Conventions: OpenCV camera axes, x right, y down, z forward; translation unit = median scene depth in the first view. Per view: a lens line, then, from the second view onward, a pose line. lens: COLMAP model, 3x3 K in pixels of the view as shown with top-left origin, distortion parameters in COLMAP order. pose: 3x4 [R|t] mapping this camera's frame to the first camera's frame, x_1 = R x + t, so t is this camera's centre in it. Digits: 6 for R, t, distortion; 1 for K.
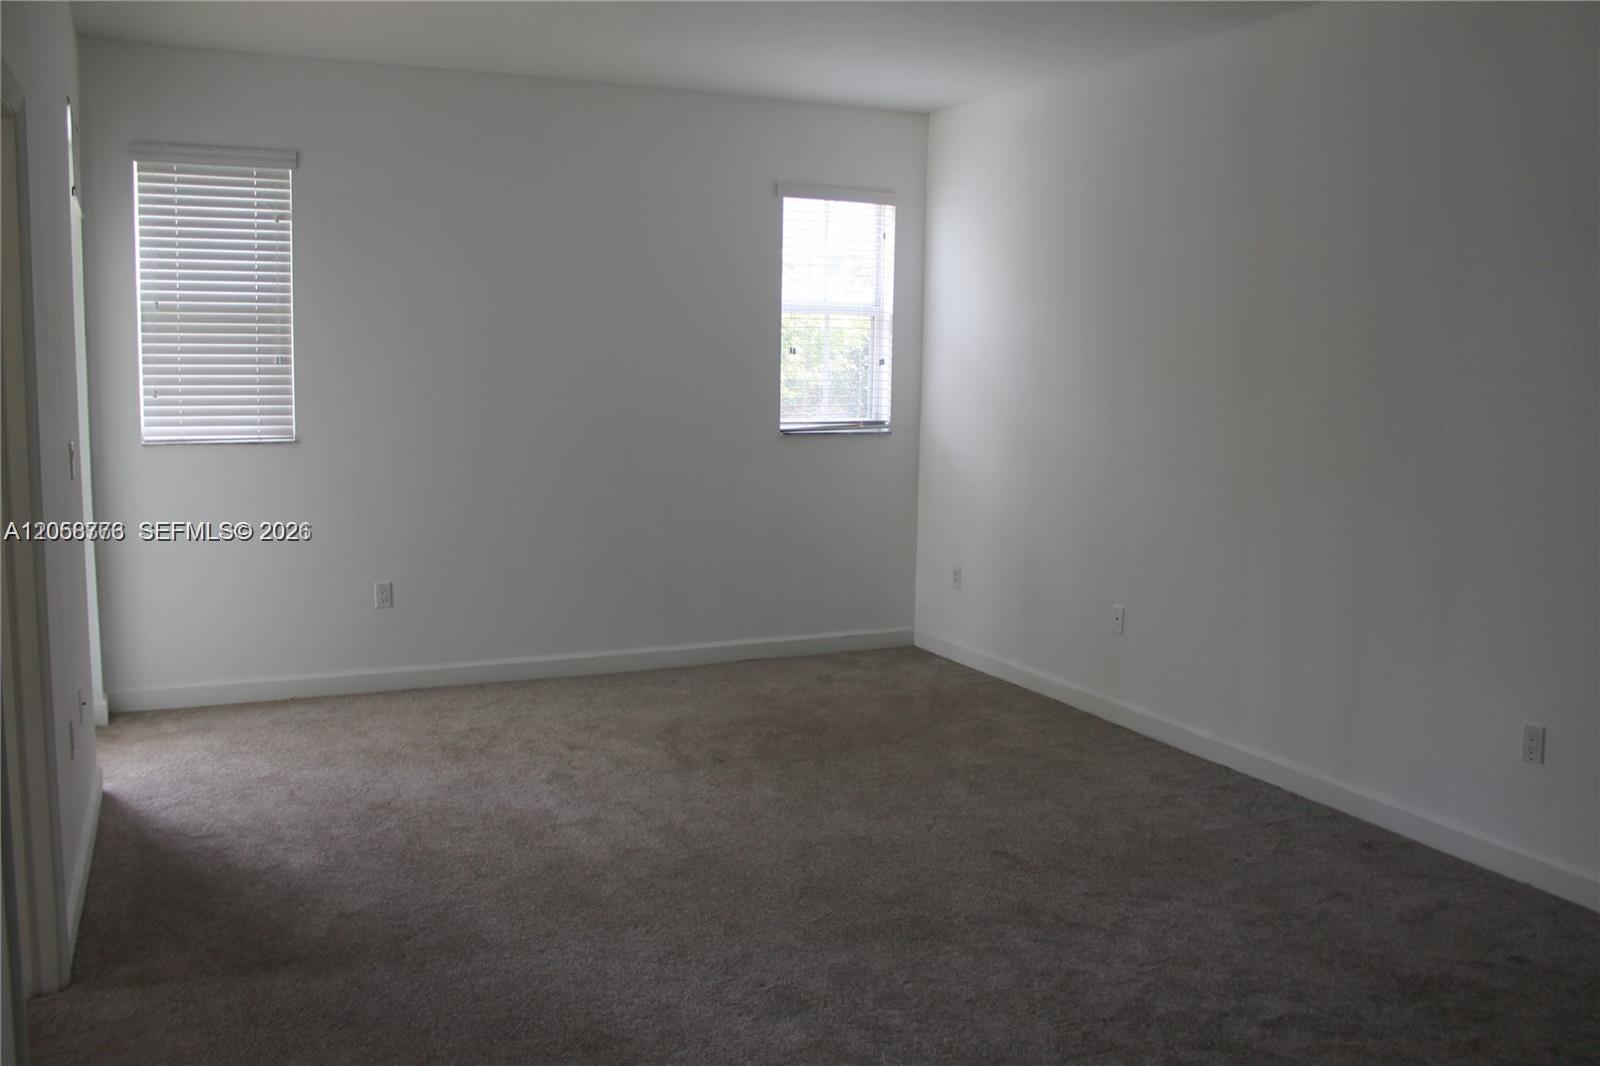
lens RADIAL K [[1325.6, 0, 800.0], [0, 1325.6, 533.0], [0, 0, 1]] dist [-0.154536, 0.120128]
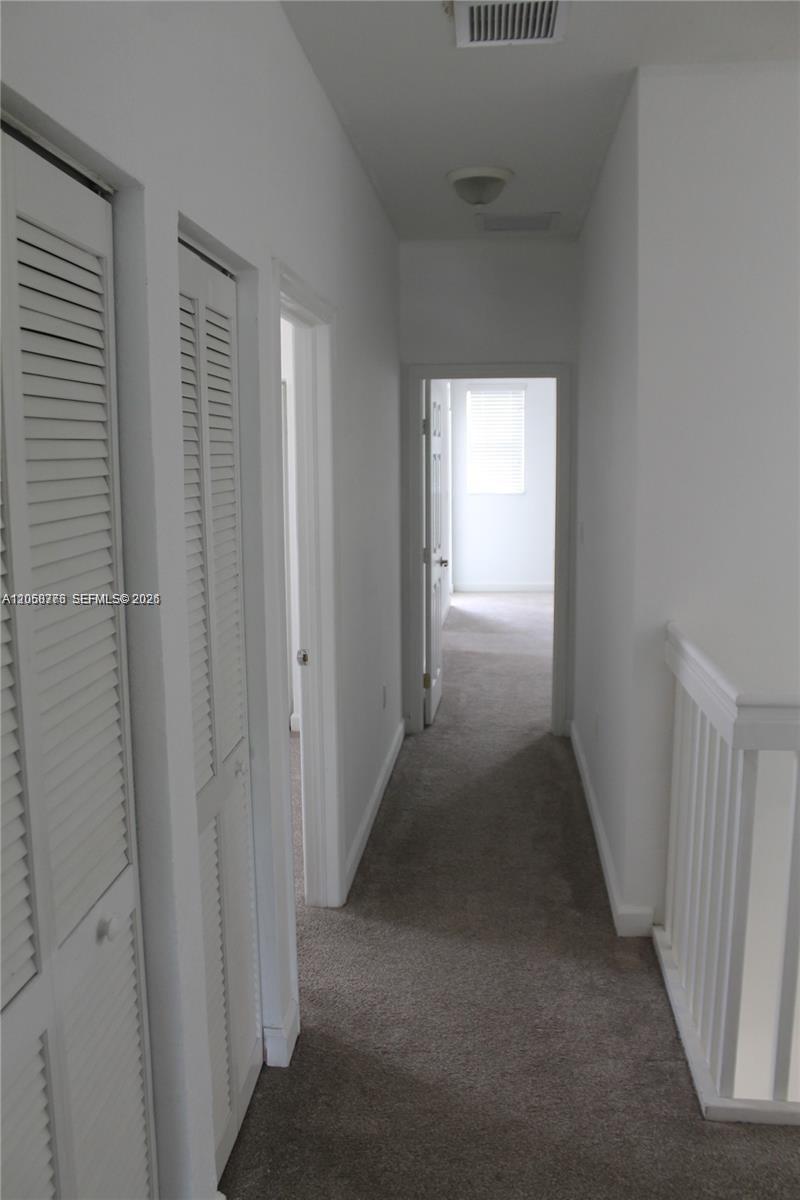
lens RADIAL K [[994.2, 0, 400.0], [0, 994.2, 600.0], [0, 0, 1]] dist [-0.154536, 0.120128]
pose [[0.851956, 0.050639, -0.521160, 0.530387], [-0.042853, 0.998717, 0.026988, 0.118394], [0.521858, -0.000659, 0.853032, -0.982906]]
